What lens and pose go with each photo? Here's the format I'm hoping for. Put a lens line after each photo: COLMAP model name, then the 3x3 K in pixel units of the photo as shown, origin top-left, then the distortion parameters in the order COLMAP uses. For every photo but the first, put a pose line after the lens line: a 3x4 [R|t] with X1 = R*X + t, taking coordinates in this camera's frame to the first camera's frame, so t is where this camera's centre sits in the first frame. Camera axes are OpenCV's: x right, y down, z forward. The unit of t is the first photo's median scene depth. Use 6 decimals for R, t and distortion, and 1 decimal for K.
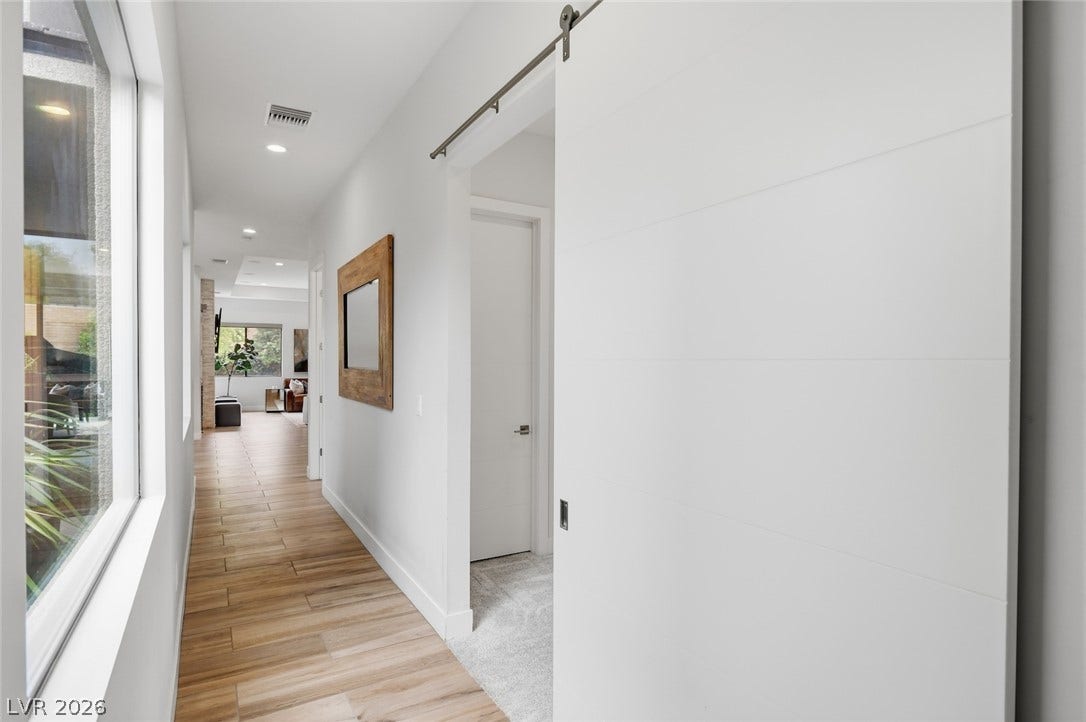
lens RADIAL K [[554.1, 0, 543.0], [0, 554.1, 361.0], [0, 0, 1]] dist [-0.035167, 0.000123]
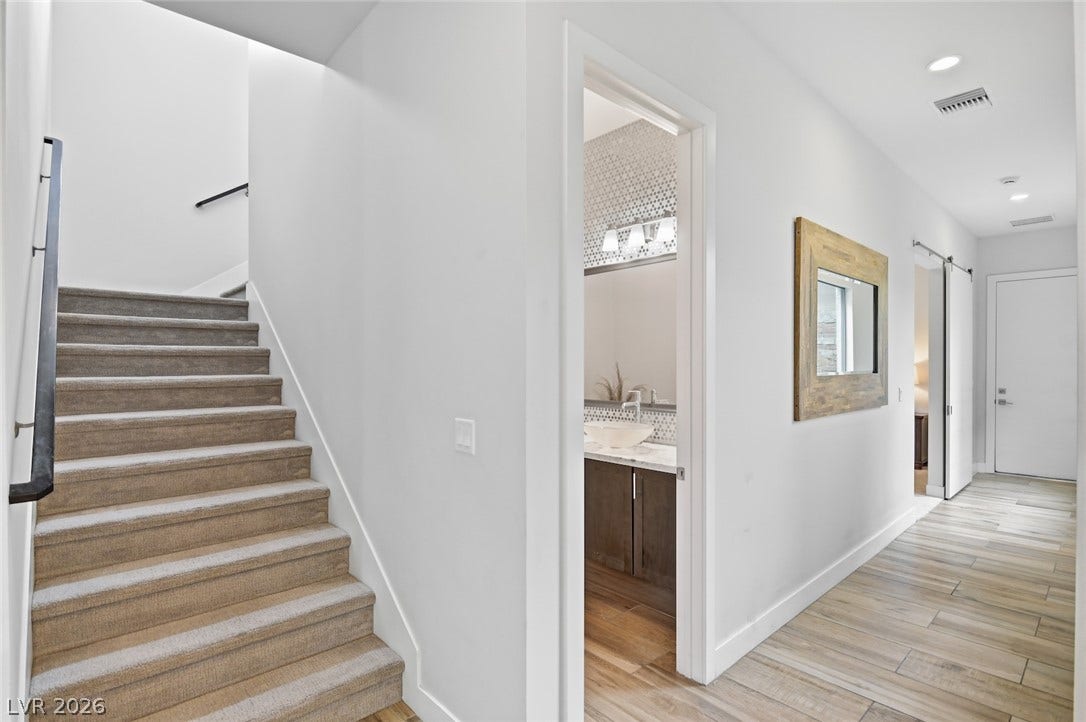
lens RADIAL K [[525.9, 0, 543.0], [0, 525.9, 361.0], [0, 0, 1]] dist [-0.000209, -0.000416]
pose [[-0.188673, -0.002330, 0.982037, -1.231501], [0.005110, 0.999981, 0.003354, -0.015860], [-0.982027, 0.005651, -0.188658, 1.904576]]
